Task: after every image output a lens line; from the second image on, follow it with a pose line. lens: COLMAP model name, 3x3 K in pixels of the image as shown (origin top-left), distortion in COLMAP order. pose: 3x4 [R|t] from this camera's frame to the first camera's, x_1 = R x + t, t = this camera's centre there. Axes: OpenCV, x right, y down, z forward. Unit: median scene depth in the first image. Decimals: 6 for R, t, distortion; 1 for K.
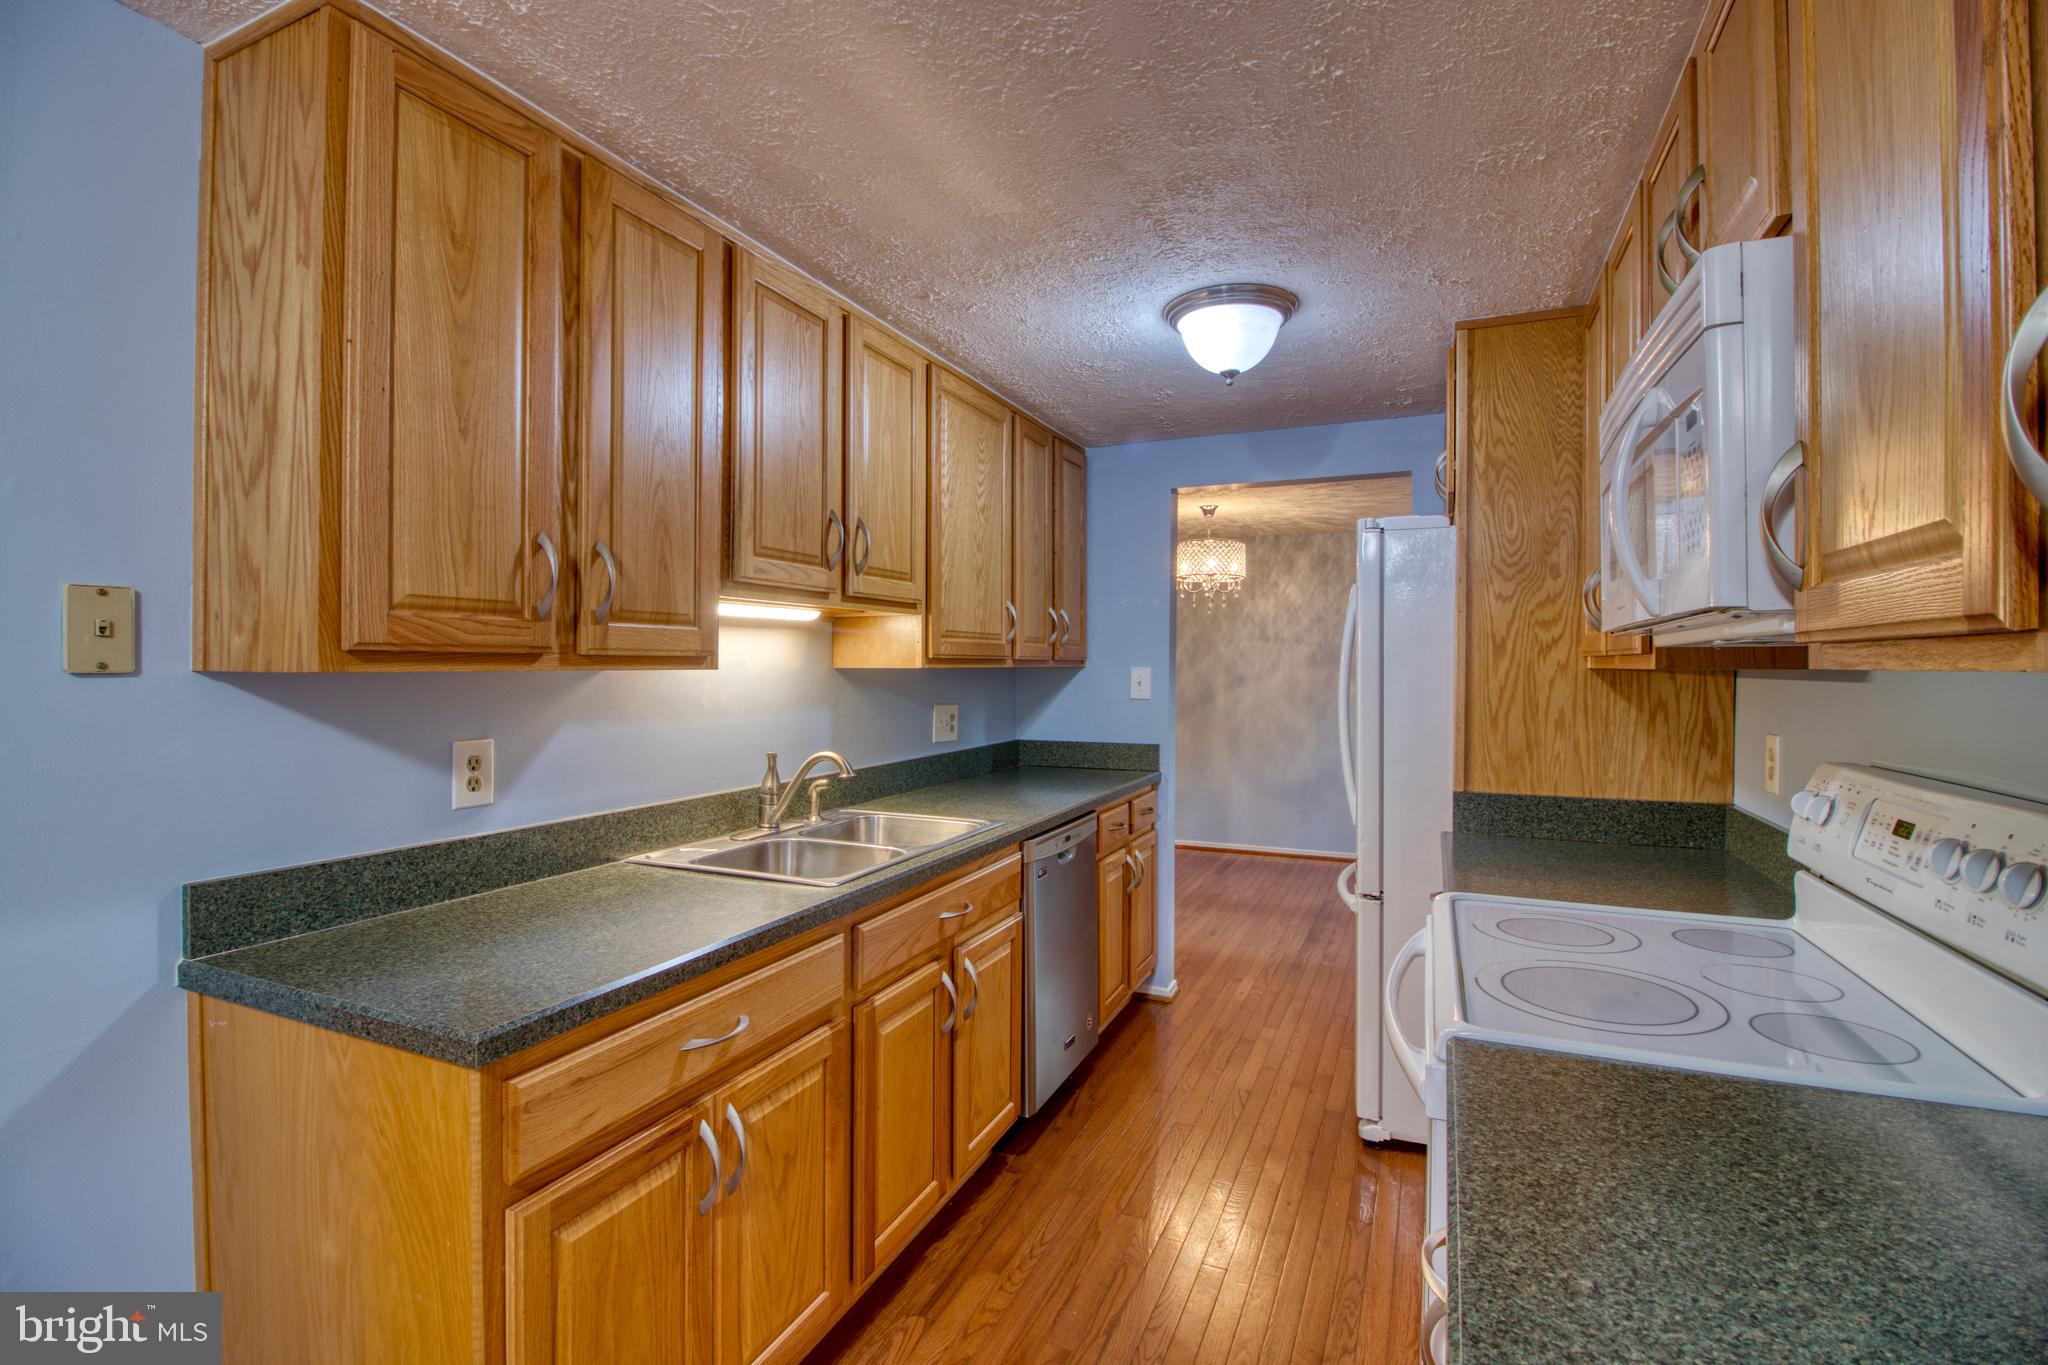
lens RADIAL K [[946.1, 0, 1022.8], [0, 946.1, 665.2], [0, 0, 1]] dist [0.000387, -0.013346]
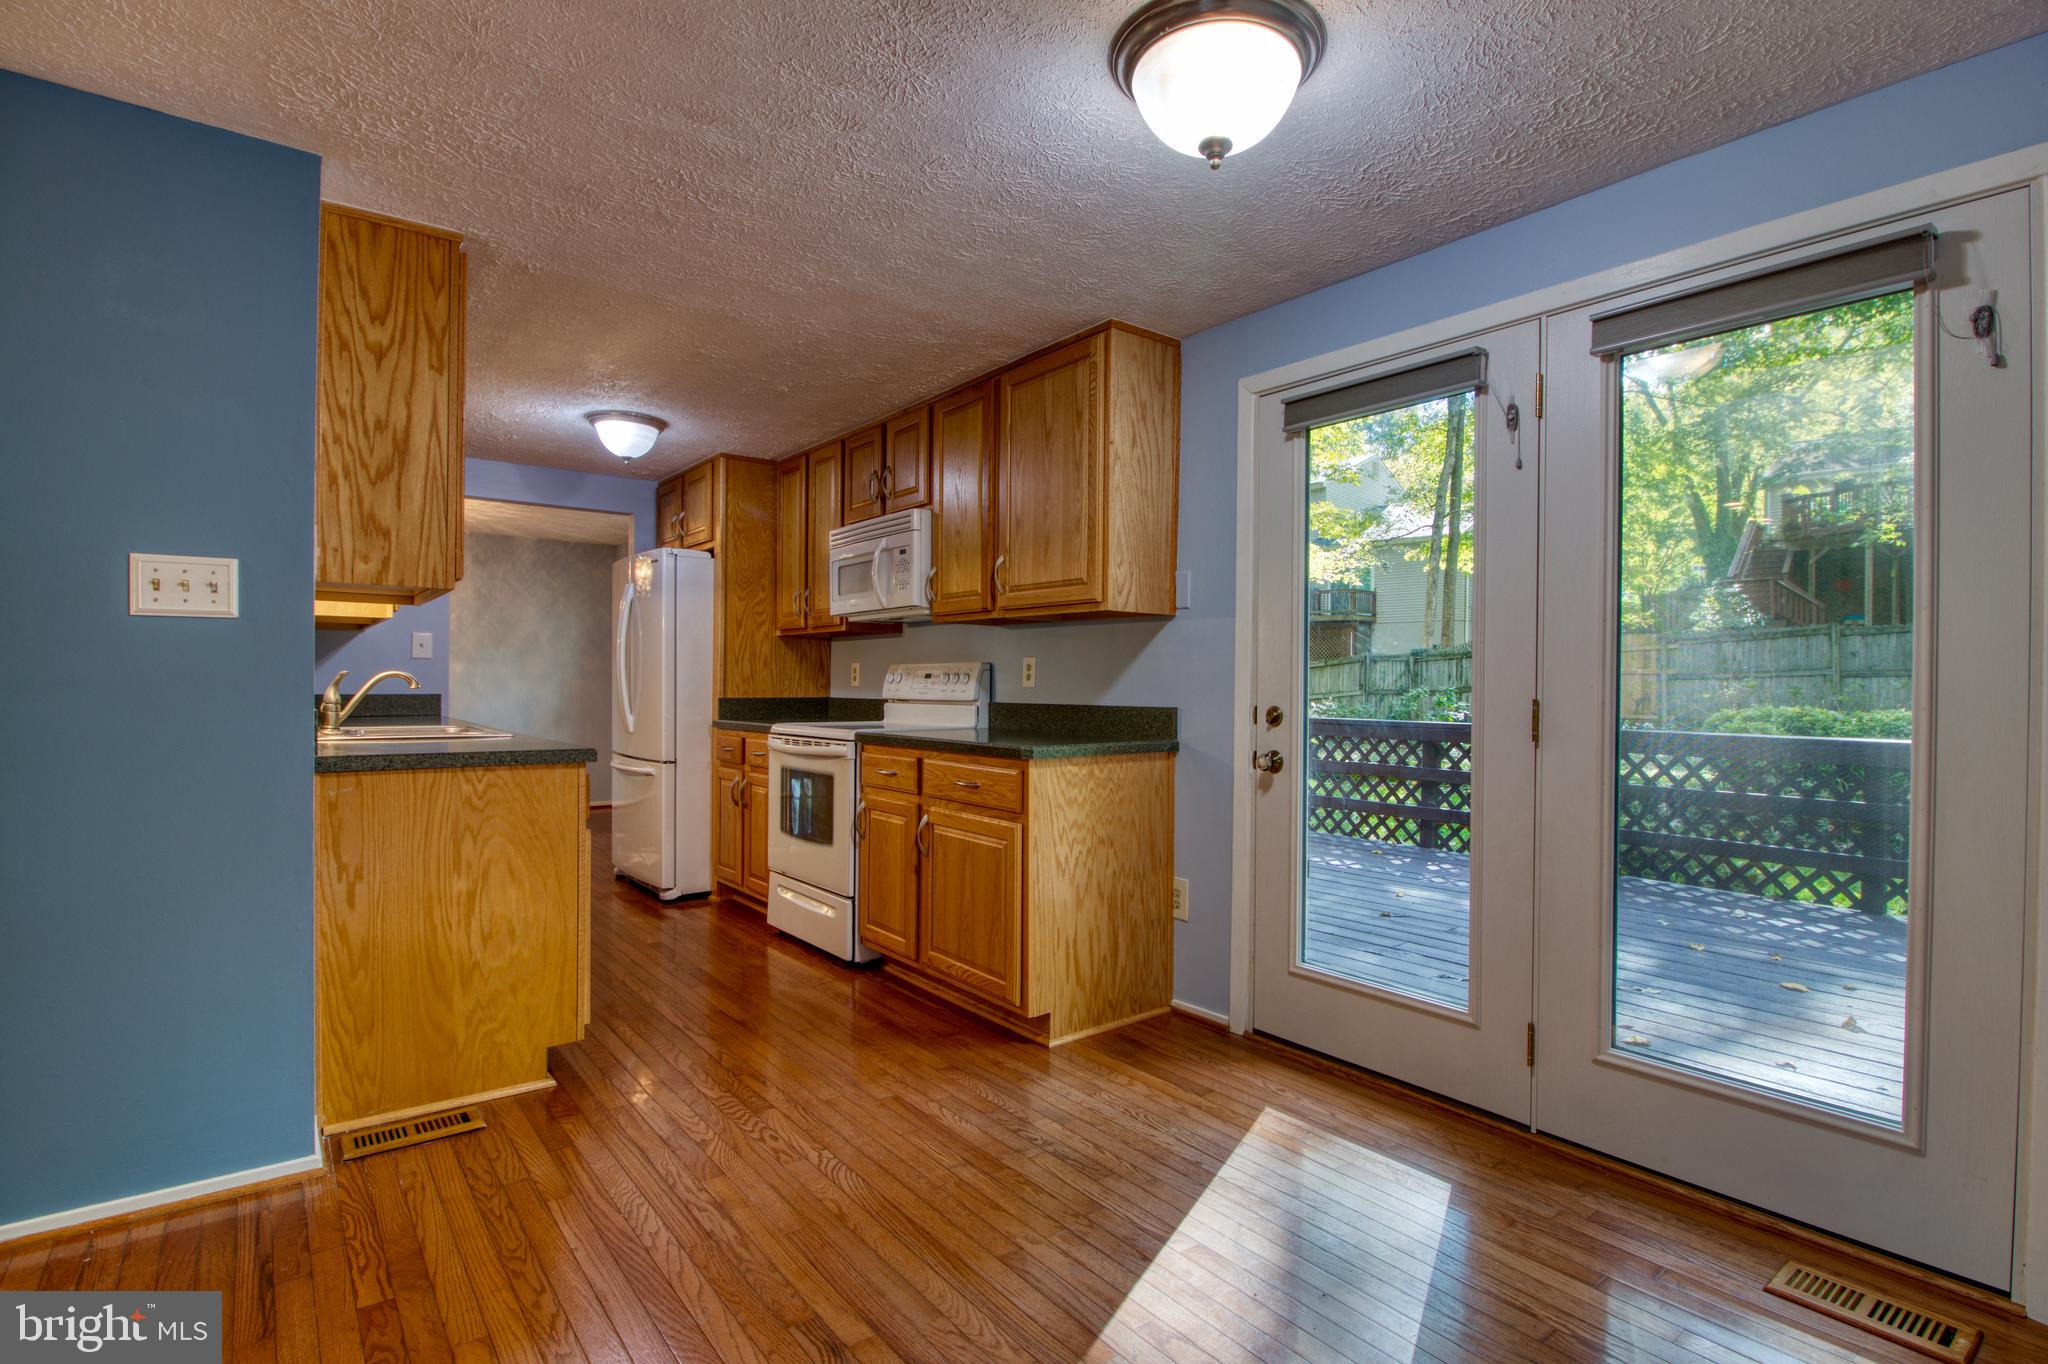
lens RADIAL K [[978.6, 0, 1061.4], [0, 978.6, 689.3], [0, 0, 1]] dist [0.001049, -0.013524]
pose [[0.454974, -0.003960, 0.890496, -1.011645], [-0.006596, 0.999948, 0.007817, 0.097306], [-0.890480, -0.009430, 0.454924, -0.528934]]
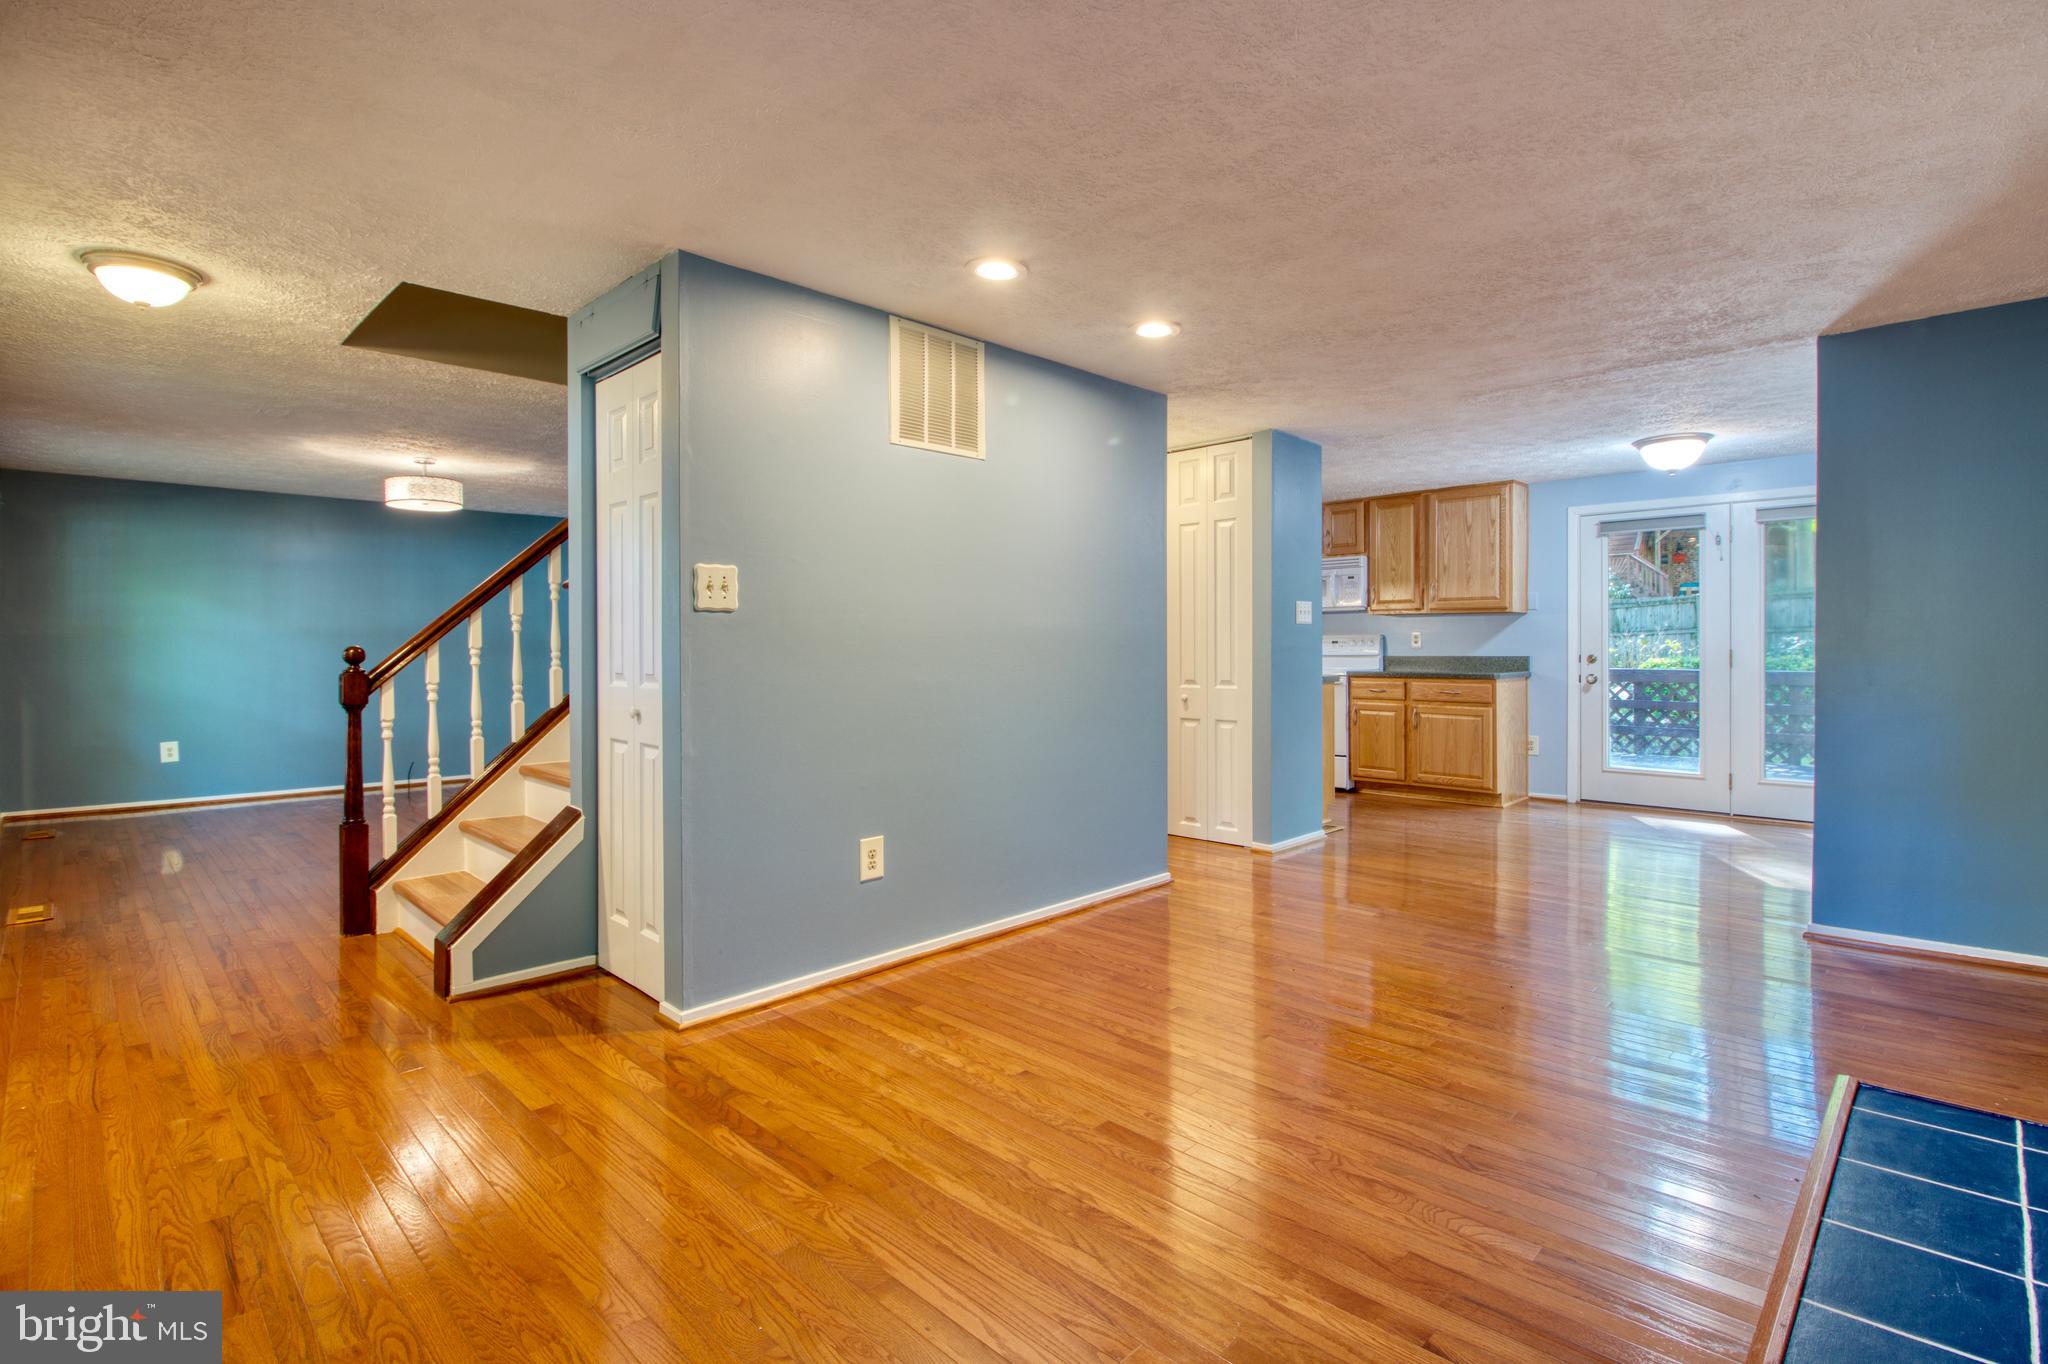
lens RADIAL K [[966.0, 0, 1043.7], [0, 966.0, 652.3], [0, 0, 1]] dist [-0.005030, -0.000840]
pose [[0.348450, -0.008623, 0.937288, -2.918082], [0.004933, 0.999961, 0.007365, 0.092884], [-0.937315, 0.002057, 0.348478, 0.303067]]
